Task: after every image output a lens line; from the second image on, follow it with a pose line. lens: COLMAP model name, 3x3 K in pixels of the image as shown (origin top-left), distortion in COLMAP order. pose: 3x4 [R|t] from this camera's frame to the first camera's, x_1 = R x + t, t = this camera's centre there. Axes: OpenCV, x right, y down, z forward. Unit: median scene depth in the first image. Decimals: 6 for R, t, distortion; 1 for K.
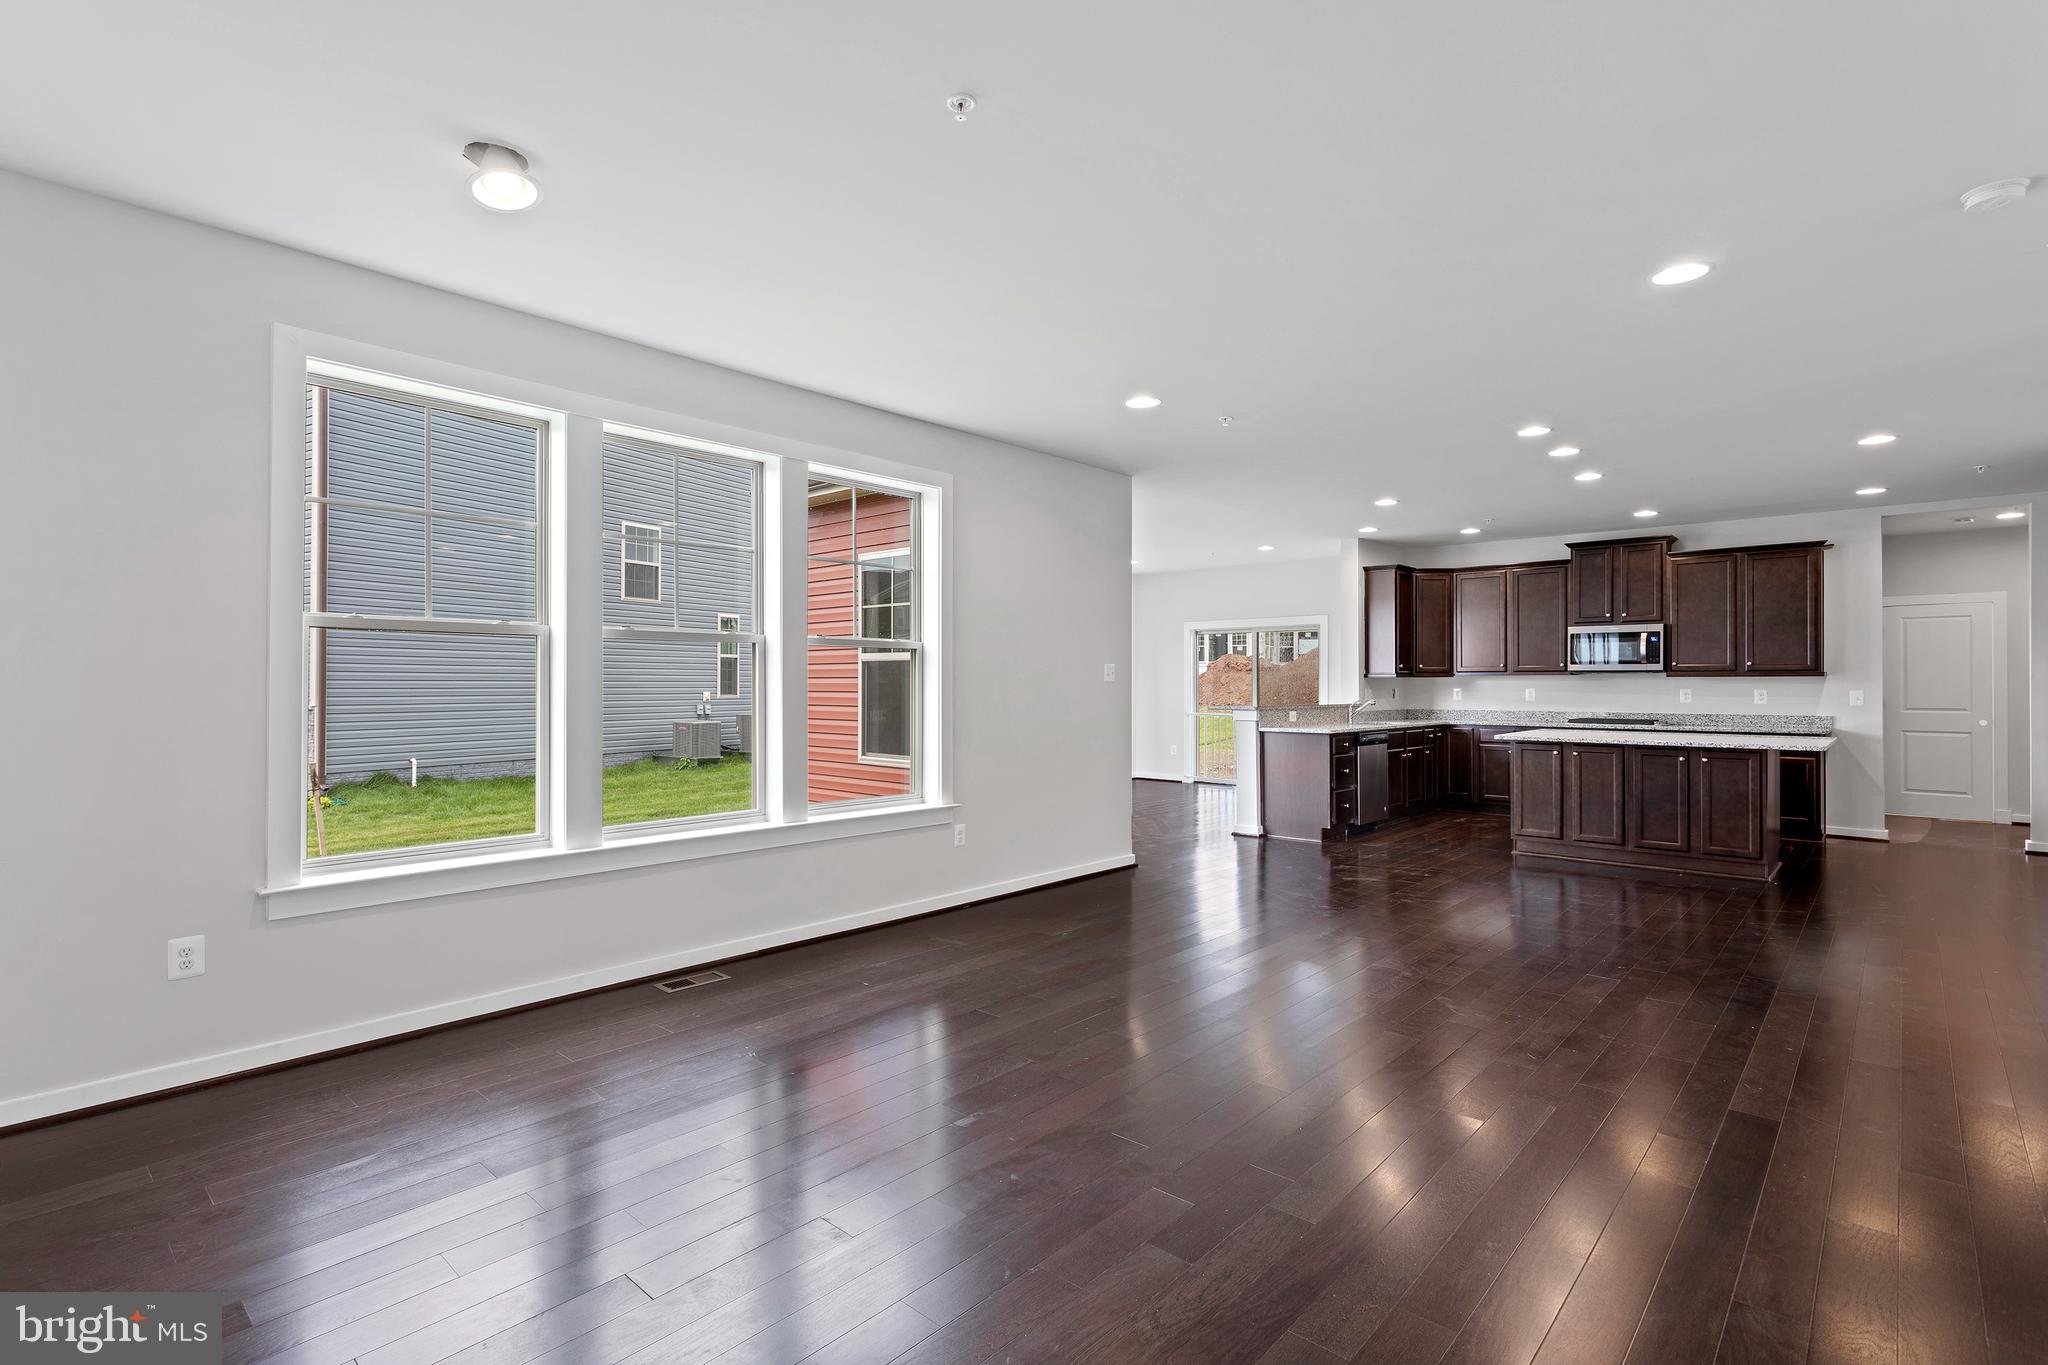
lens RADIAL K [[988.5, 0, 1033.8], [0, 988.5, 670.7], [0, 0, 1]] dist [0.012959, 0.001514]
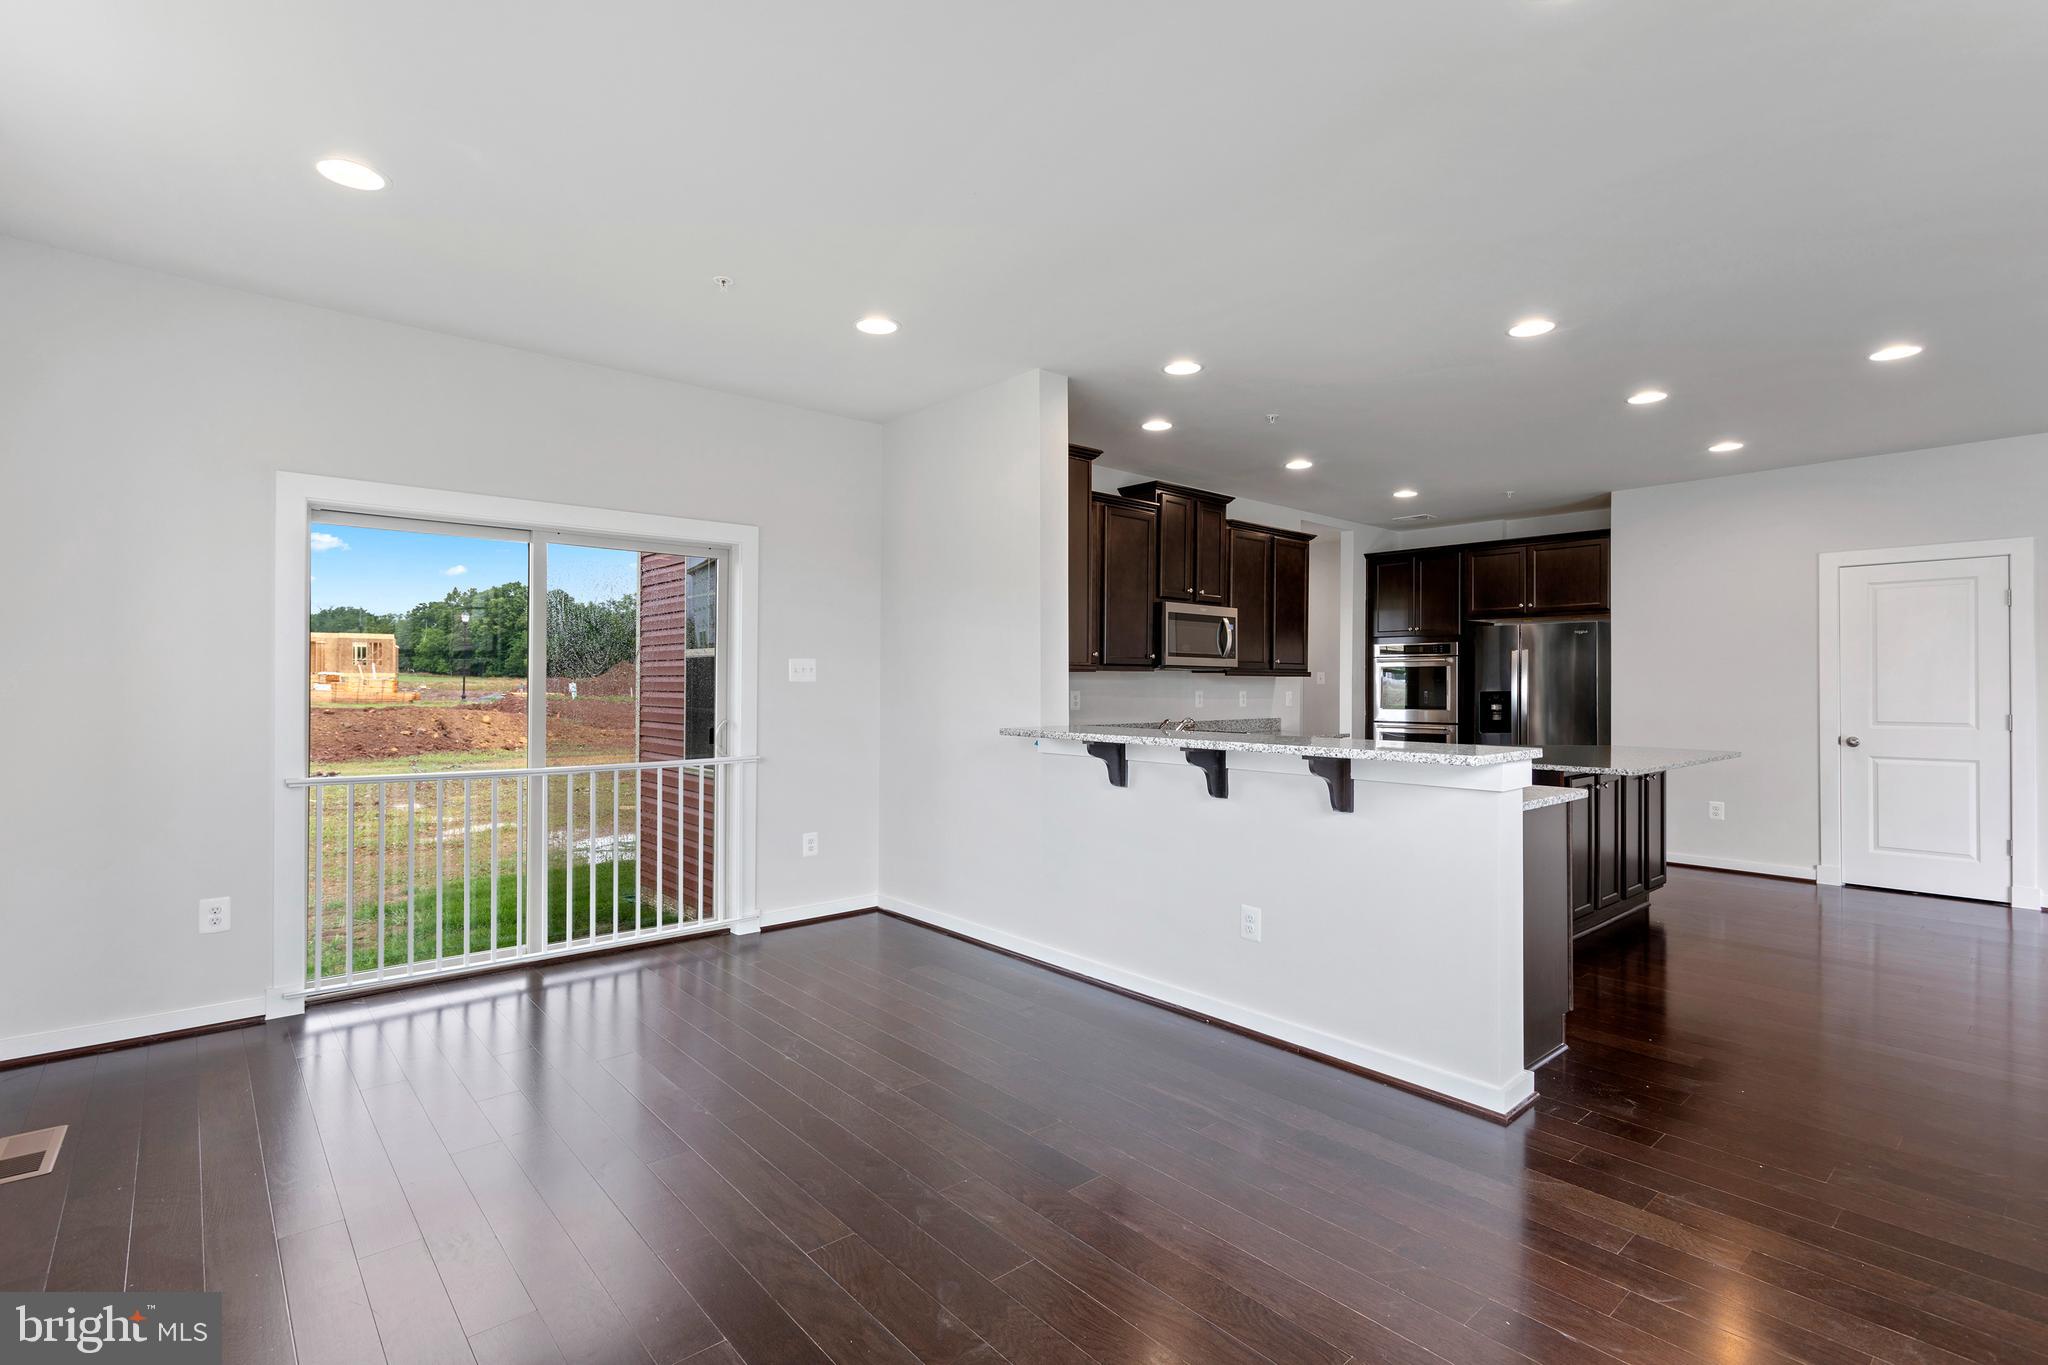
lens RADIAL K [[988.5, 0, 1039.3], [0, 988.5, 677.7], [0, 0, 1]] dist [0.012959, 0.001514]
pose [[0.108055, 0.002597, 0.994142, -0.180428], [-0.007342, 0.999971, -0.001814, 0.011743], [-0.994118, -0.007103, 0.108071, 1.067834]]
